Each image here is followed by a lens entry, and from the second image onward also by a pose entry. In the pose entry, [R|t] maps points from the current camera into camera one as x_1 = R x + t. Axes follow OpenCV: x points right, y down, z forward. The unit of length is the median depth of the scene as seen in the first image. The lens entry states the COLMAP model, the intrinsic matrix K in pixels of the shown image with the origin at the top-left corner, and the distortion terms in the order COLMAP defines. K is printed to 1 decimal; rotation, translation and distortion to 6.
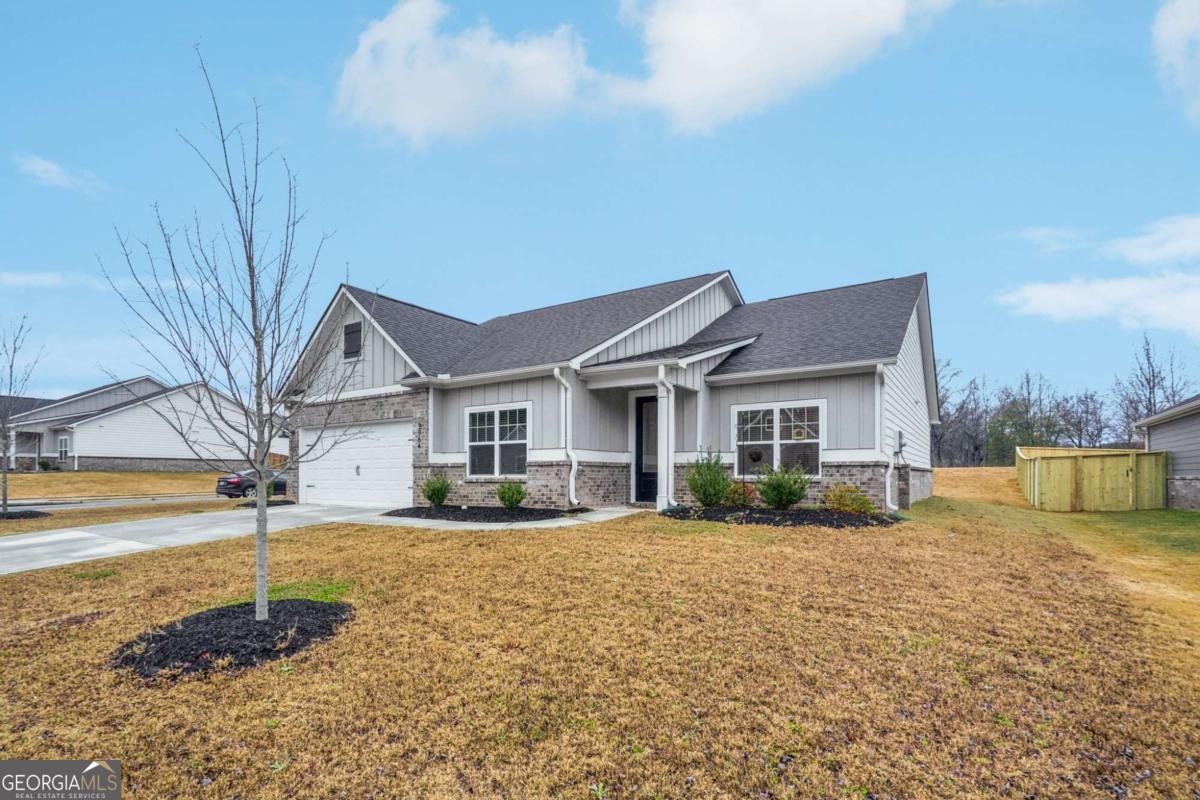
lens RADIAL K [[551.1, 0, 604.0], [0, 551.1, 405.3], [0, 0, 1]] dist [-0.001263, 0.000335]
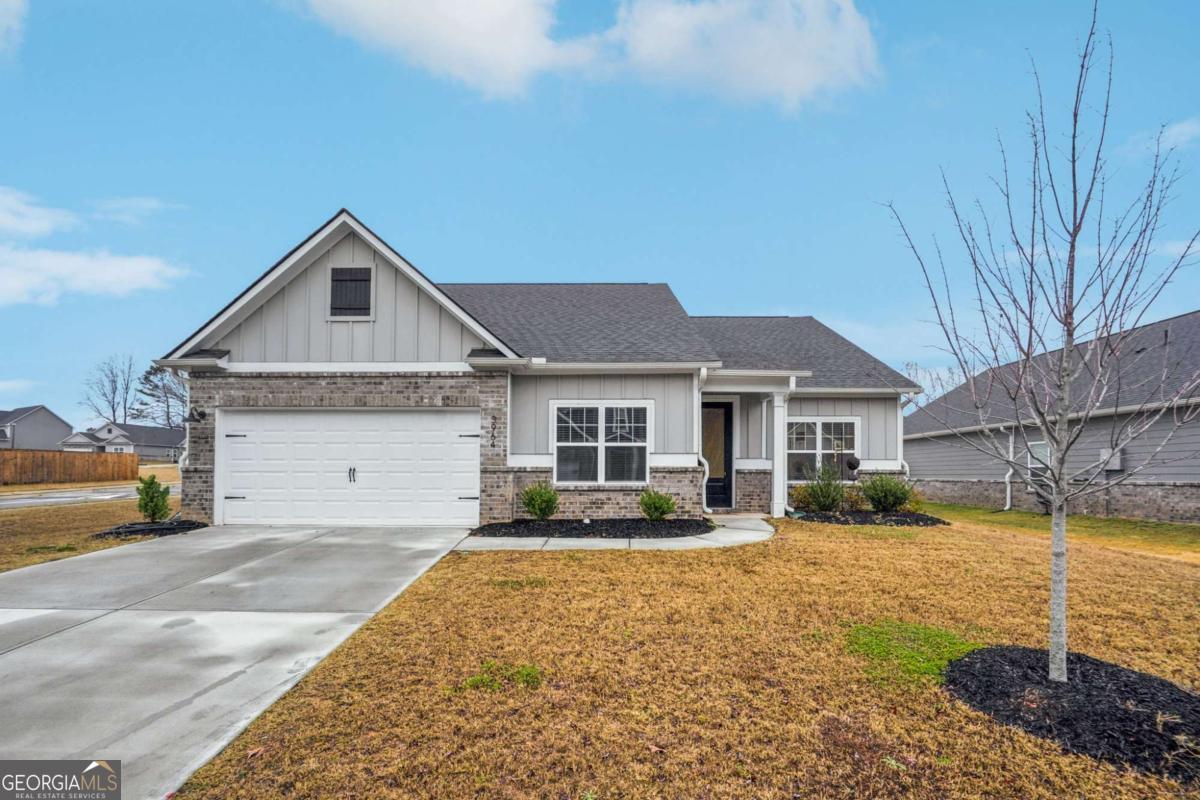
lens RADIAL K [[551.1, 0, 599.3], [0, 551.1, 403.0], [0, 0, 1]] dist [-0.001263, 0.000335]
pose [[0.847130, 0.069125, 0.526870, -0.634956], [-0.070220, 0.997370, -0.017951, 0.018480], [-0.526725, -0.021790, 0.849756, 0.261437]]
